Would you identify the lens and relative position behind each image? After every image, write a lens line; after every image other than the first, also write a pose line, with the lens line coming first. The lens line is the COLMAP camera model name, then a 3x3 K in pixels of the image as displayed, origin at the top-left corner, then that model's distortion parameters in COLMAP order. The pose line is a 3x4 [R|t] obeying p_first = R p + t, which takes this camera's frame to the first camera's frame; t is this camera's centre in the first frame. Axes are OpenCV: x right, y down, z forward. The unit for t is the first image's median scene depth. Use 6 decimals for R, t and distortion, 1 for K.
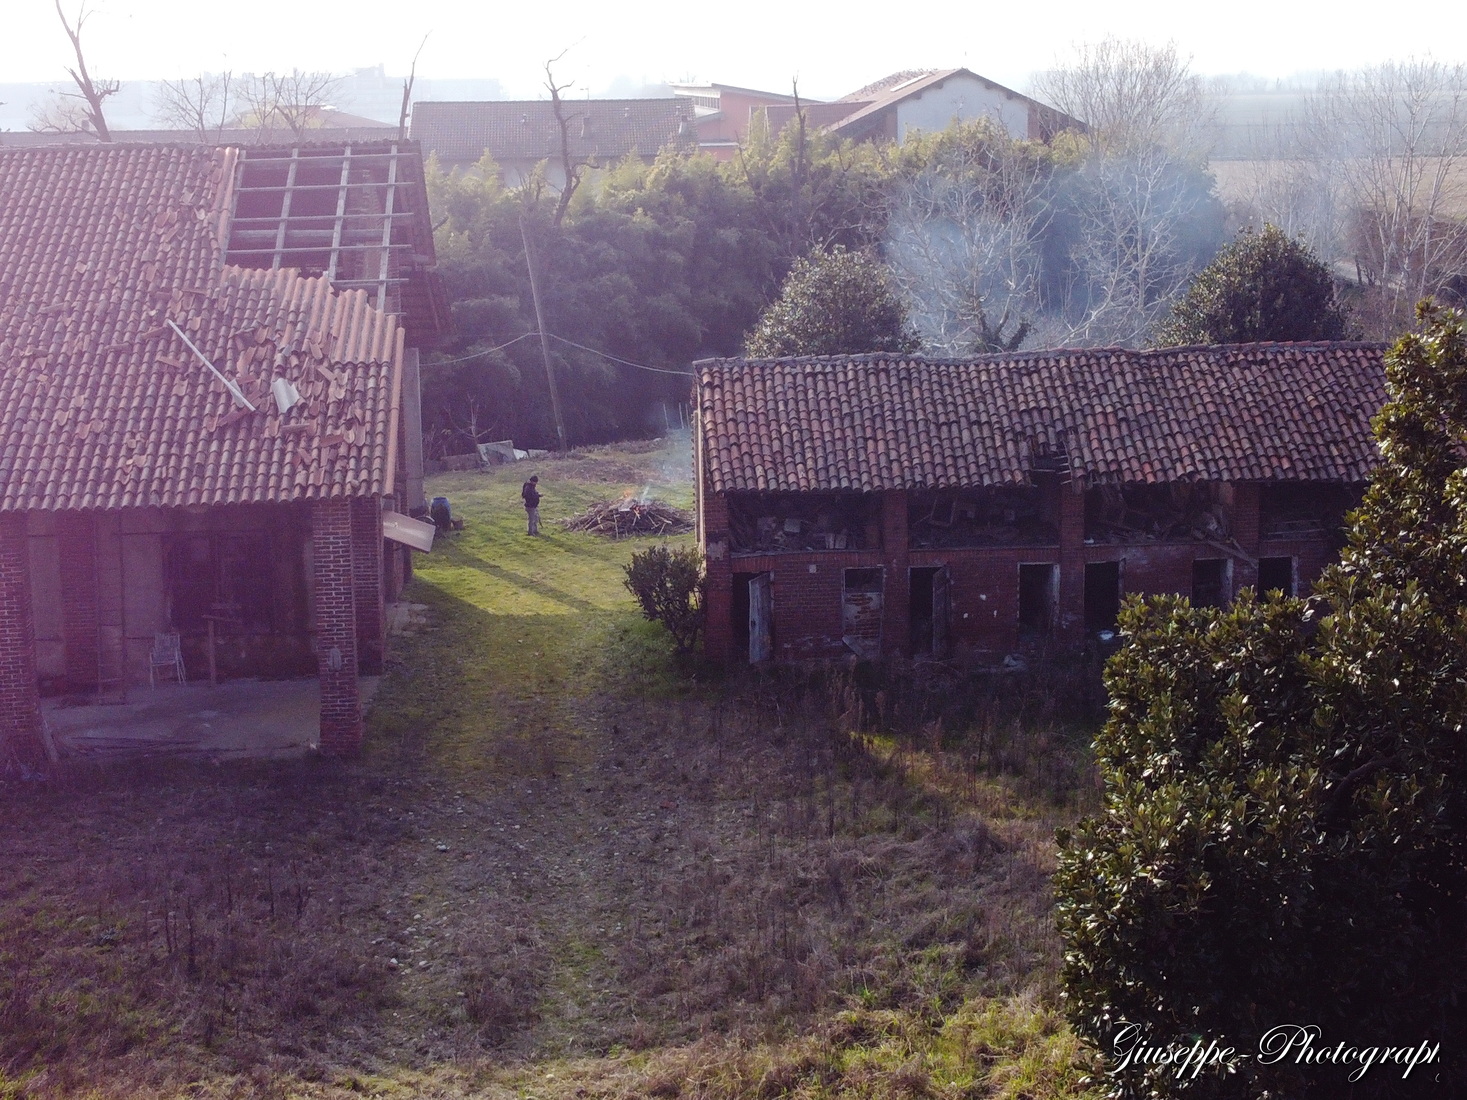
lens RADIAL K [[2197.0, 0, 720.8], [0, 2197.0, 491.9], [0, 0, 1]] dist [0.047593, -0.257401]
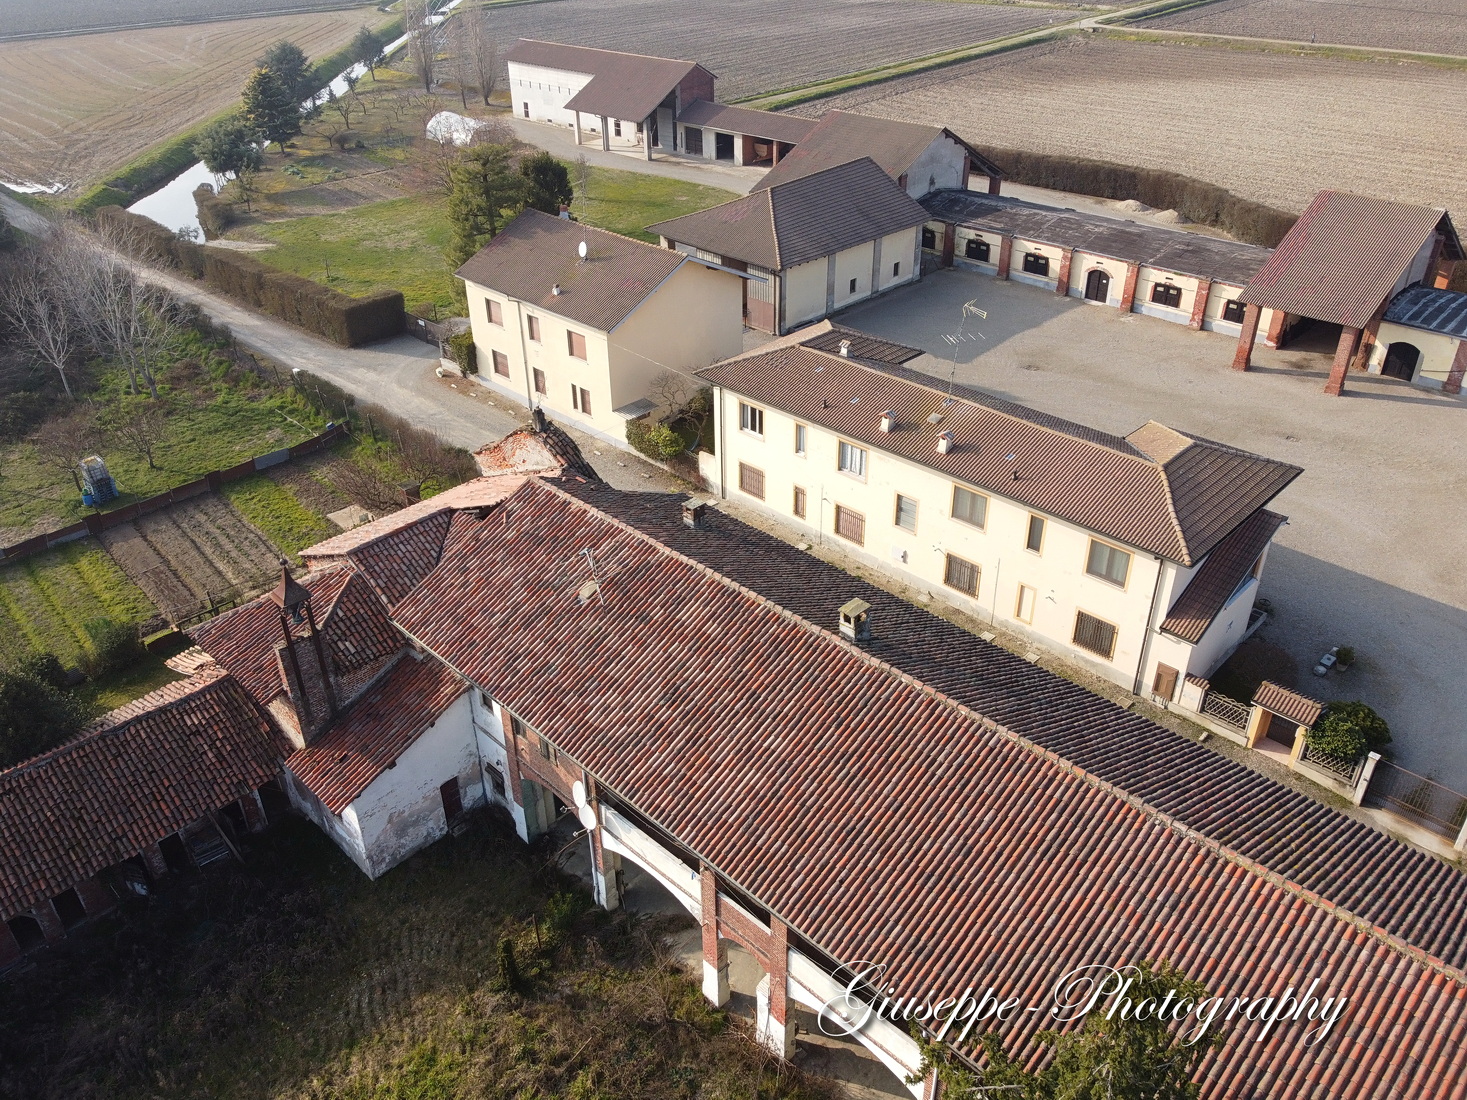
lens RADIAL K [[1105.5, 0, 714.7], [0, 1105.5, 533.9], [0, 0, 1]] dist [0.011842, -0.016841]
pose [[0.752237, -0.337721, 0.565760, 0.252755], [0.127029, 0.916877, 0.378417, -0.493778], [-0.646532, -0.212791, 0.732609, 0.133282]]
